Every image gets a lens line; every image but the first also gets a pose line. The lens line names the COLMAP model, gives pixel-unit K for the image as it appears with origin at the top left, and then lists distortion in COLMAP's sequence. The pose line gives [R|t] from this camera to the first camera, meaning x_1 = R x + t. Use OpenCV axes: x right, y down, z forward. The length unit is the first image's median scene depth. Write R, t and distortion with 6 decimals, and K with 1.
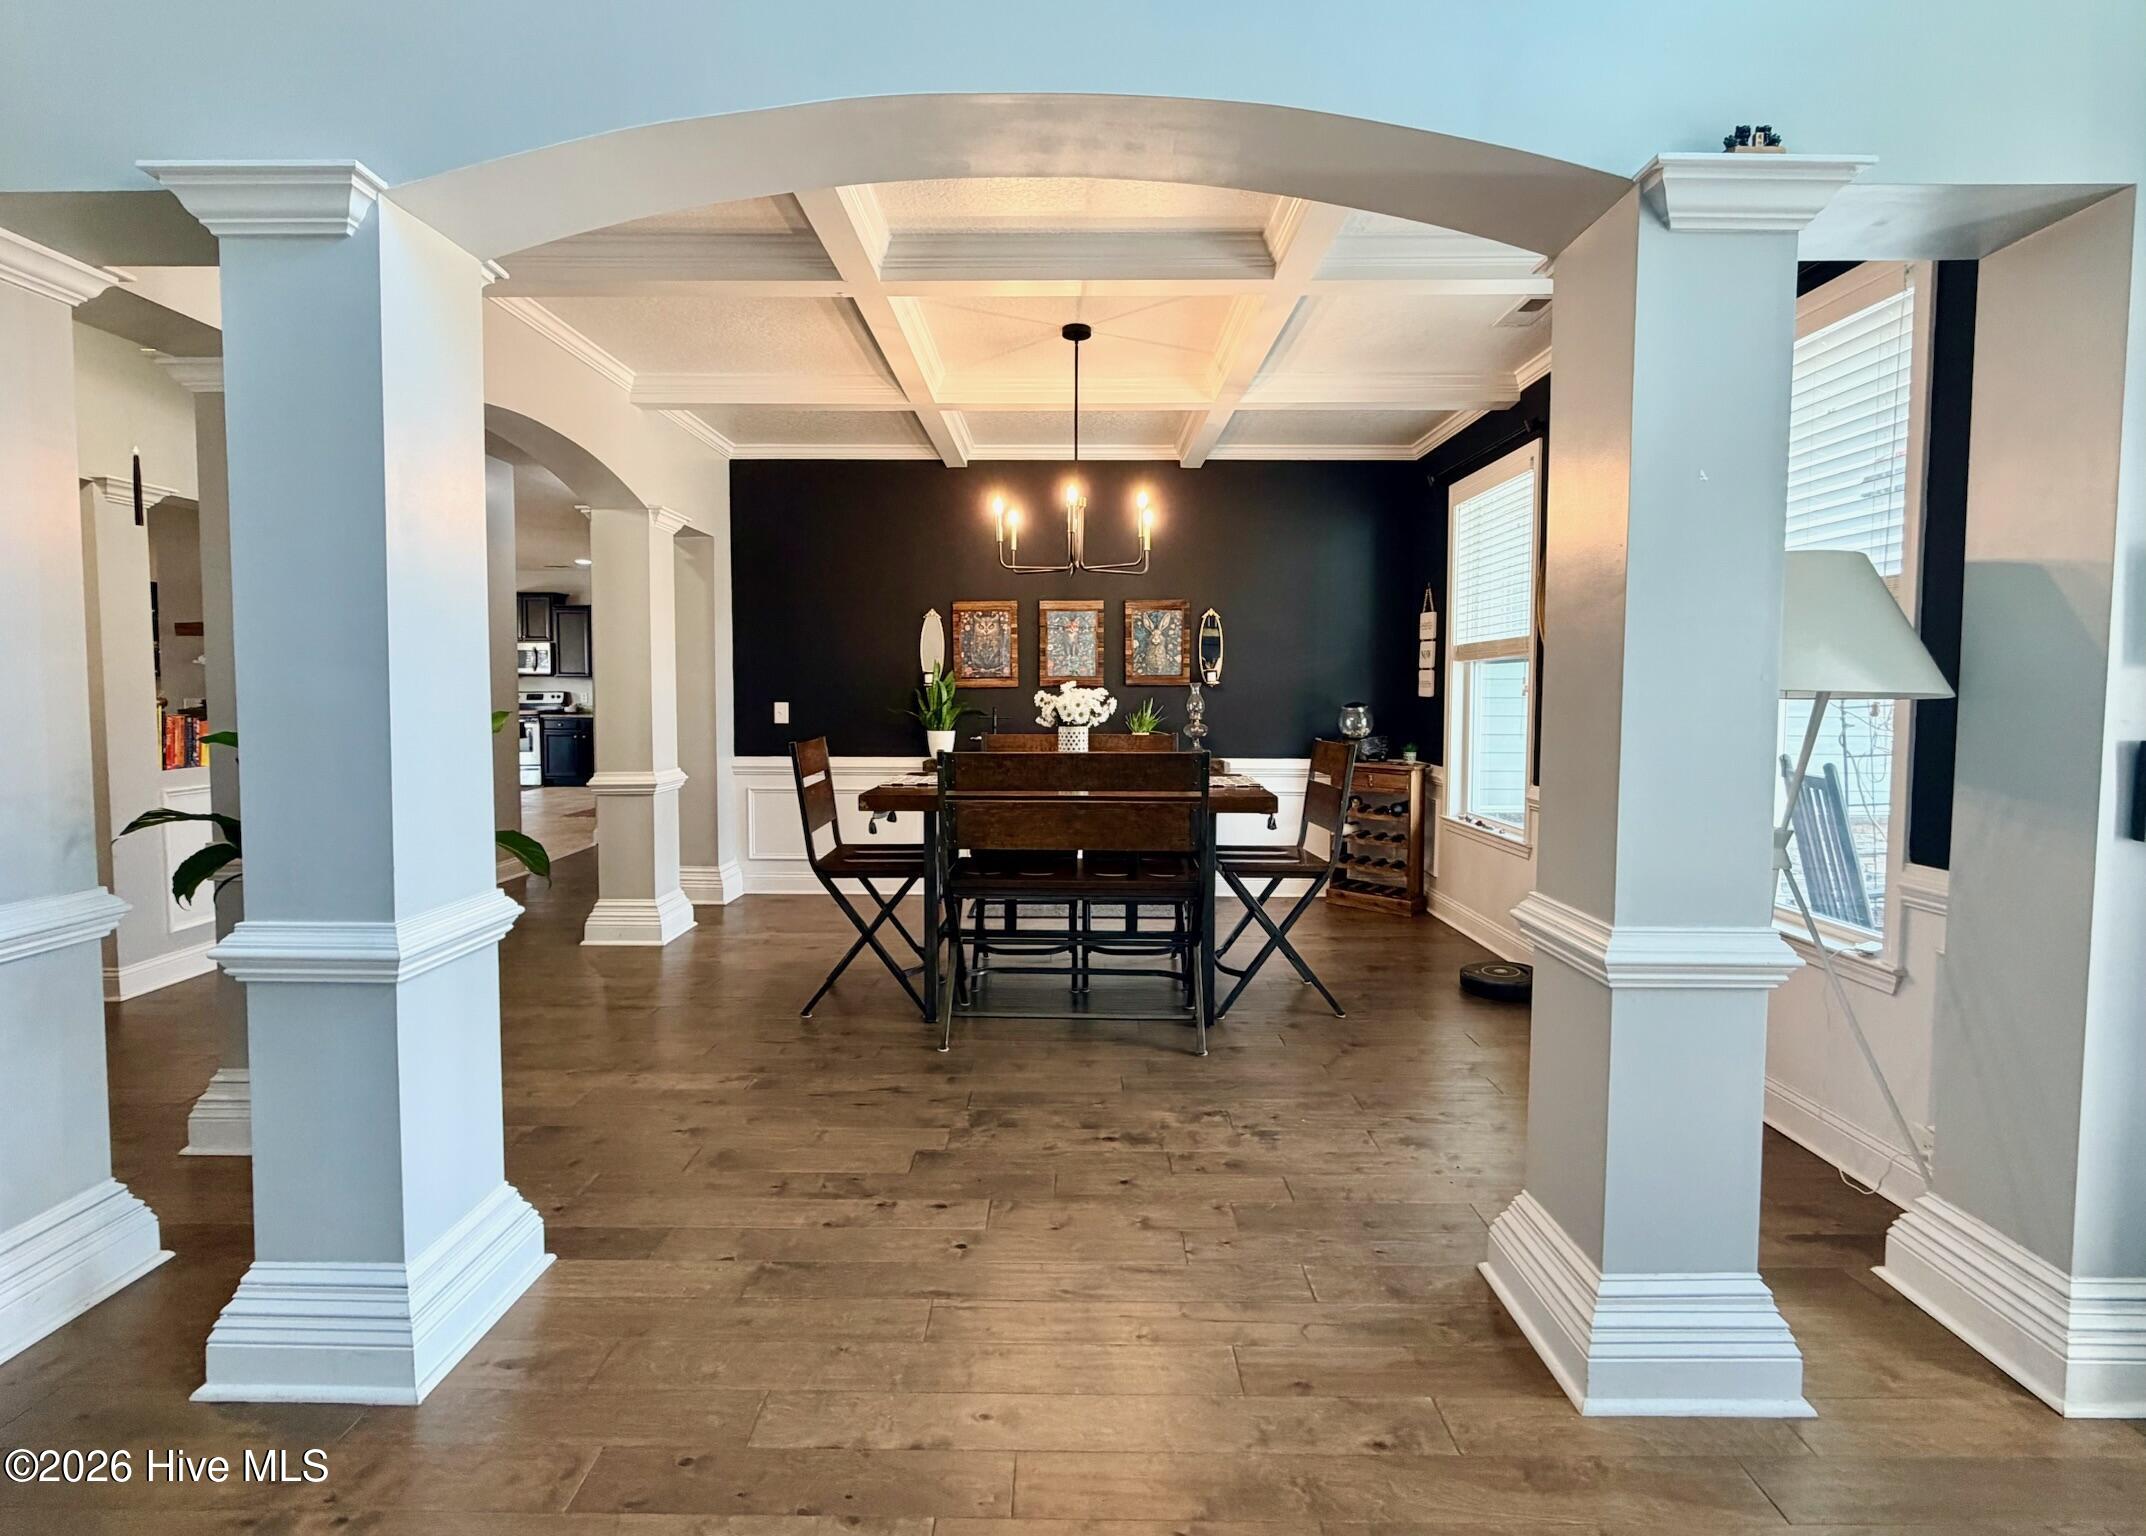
lens RADIAL K [[942.8, 0, 1061.0], [0, 942.8, 720.5], [0, 0, 1]] dist [-0.010706, -0.000784]
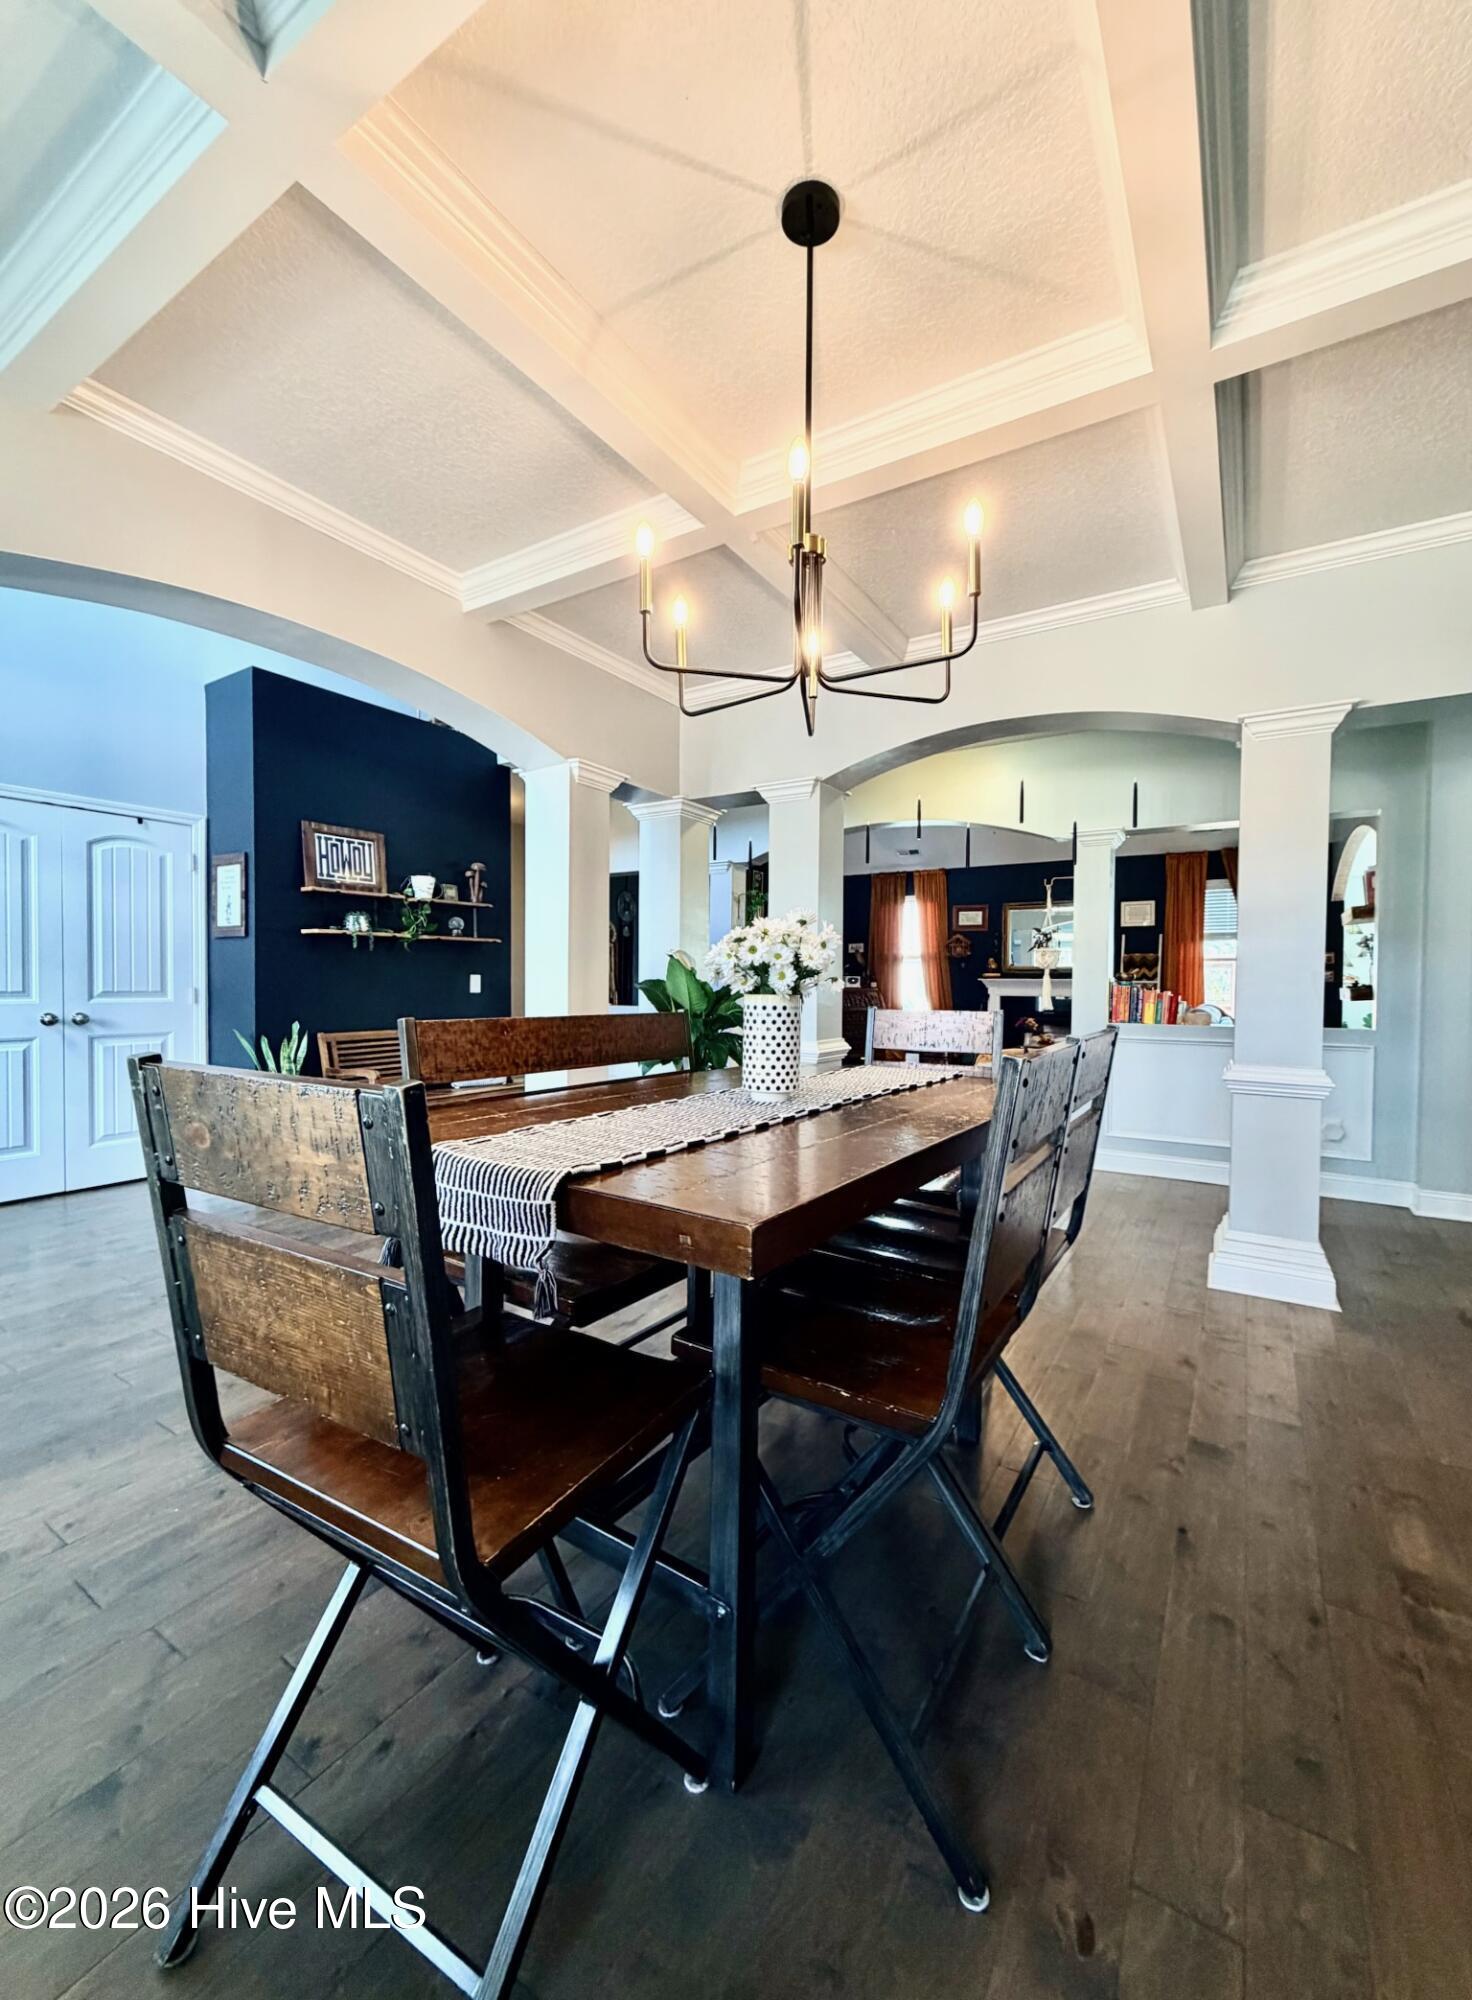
lens RADIAL K [[794.7, 0, 765.9], [0, 794.7, 991.6], [0, 0, 1]] dist [-0.000232, 0.000599]
pose [[-0.509082, 0.003495, -0.860711, 0.259529], [-0.040883, 0.998765, 0.028237, -0.005750], [0.859746, 0.049563, -0.508310, 0.822153]]
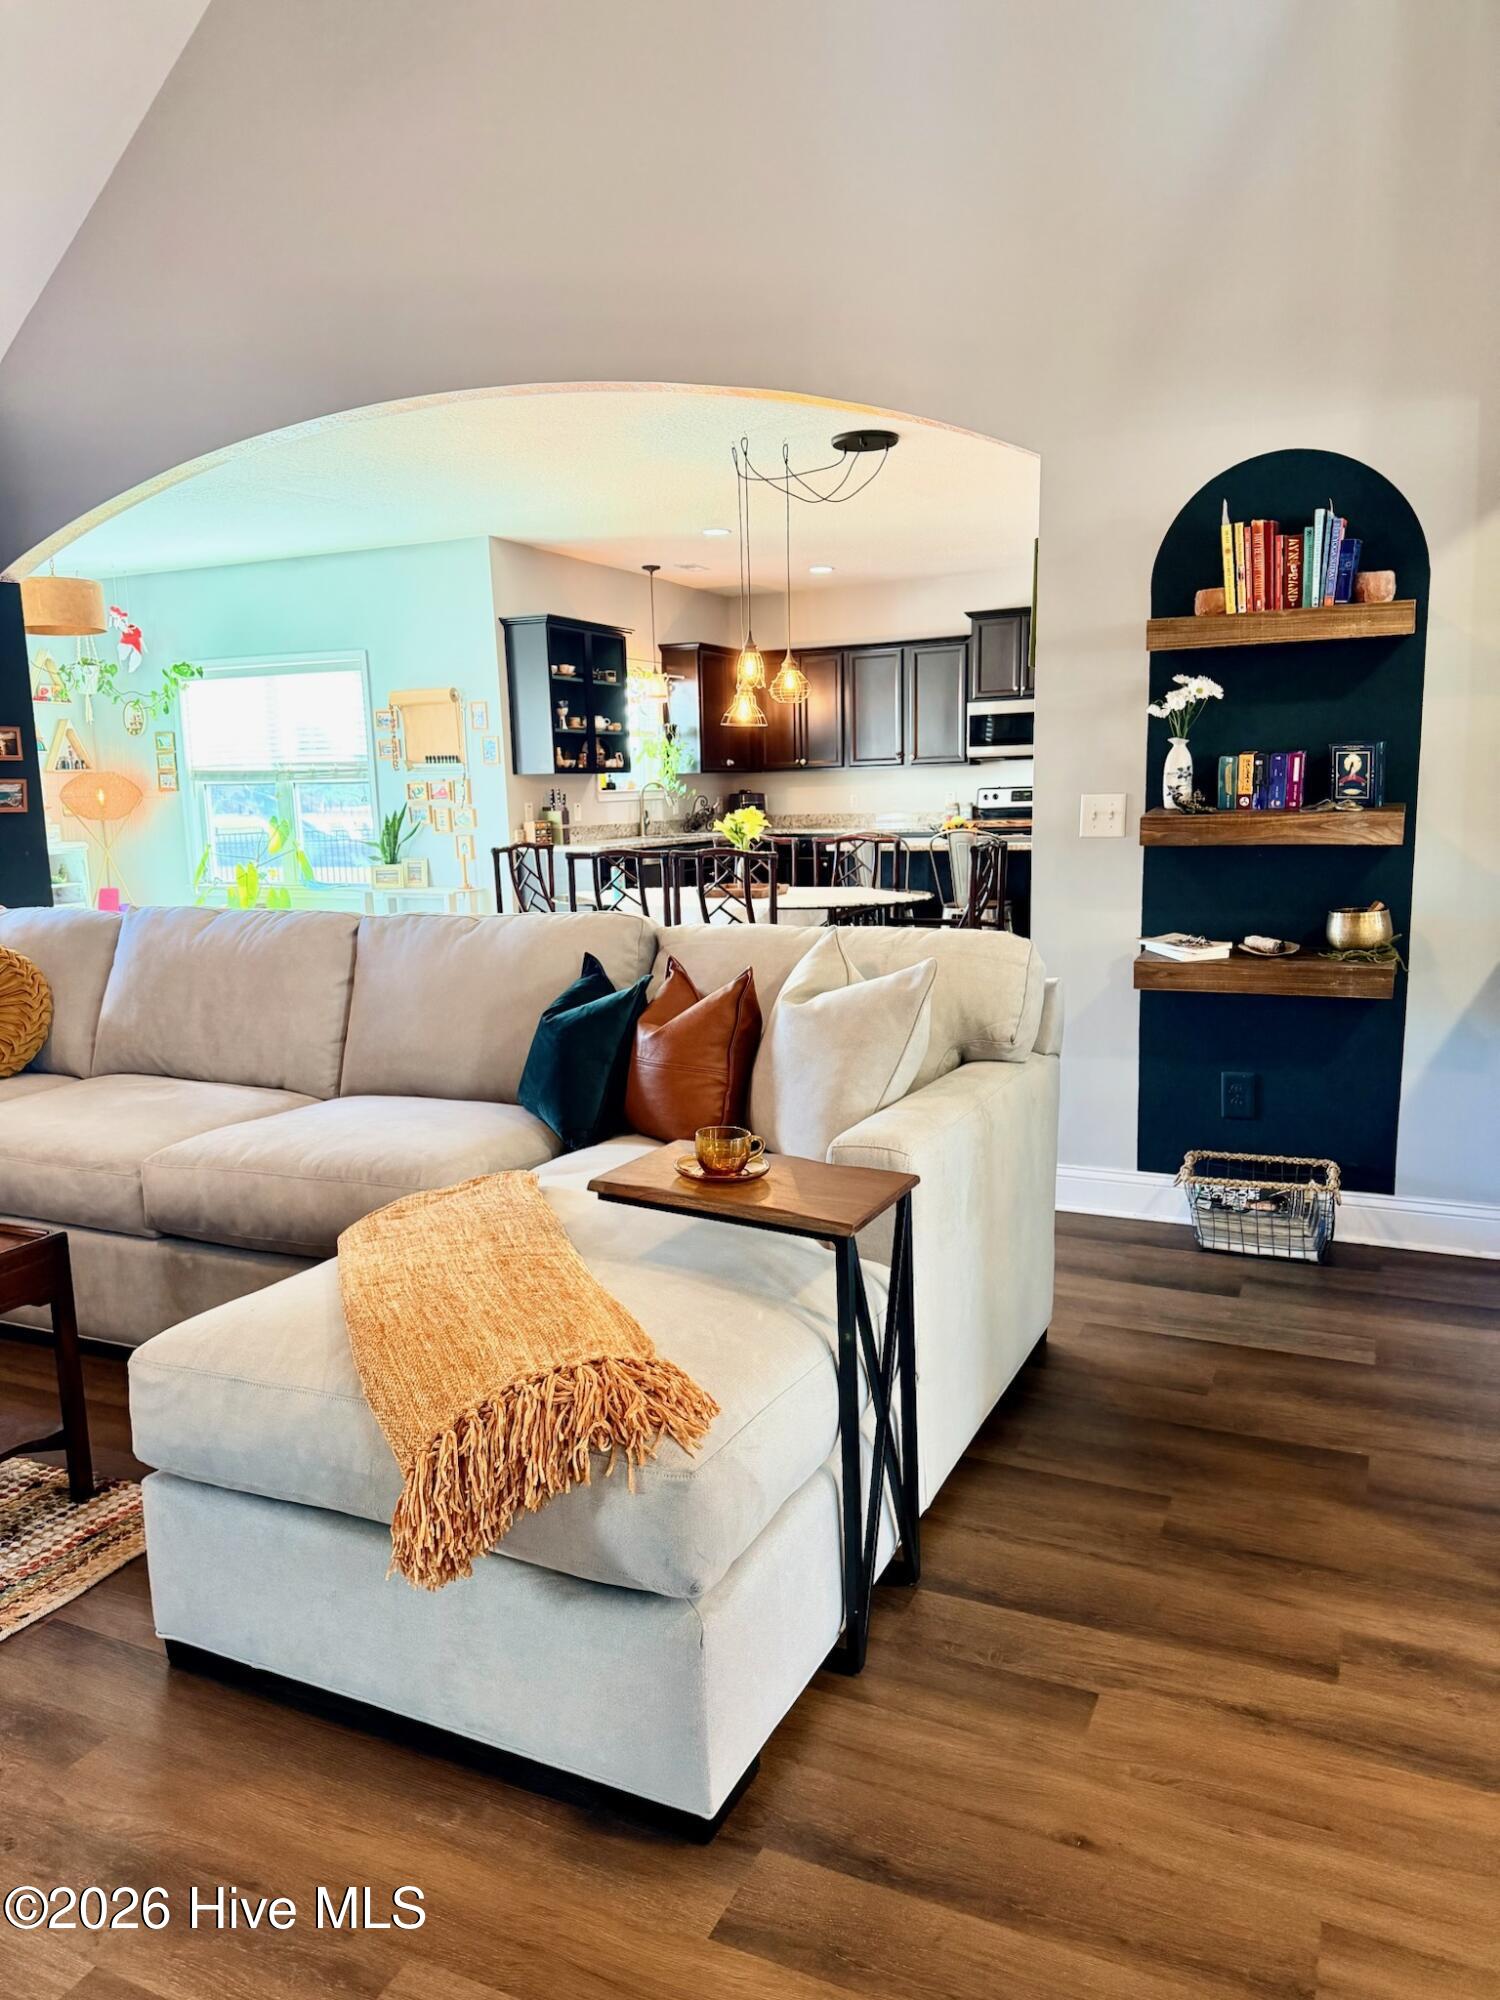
lens RADIAL K [[1390.5, 0, 748.8], [0, 1390.5, 1023.1], [0, 0, 1]] dist [0.083093, -0.099401]
pose [[0.910004, 0.043574, -0.412304, -0.760130], [0.012733, 0.991056, 0.132841, -0.004831], [0.414405, -0.126136, 0.901309, 0.262480]]
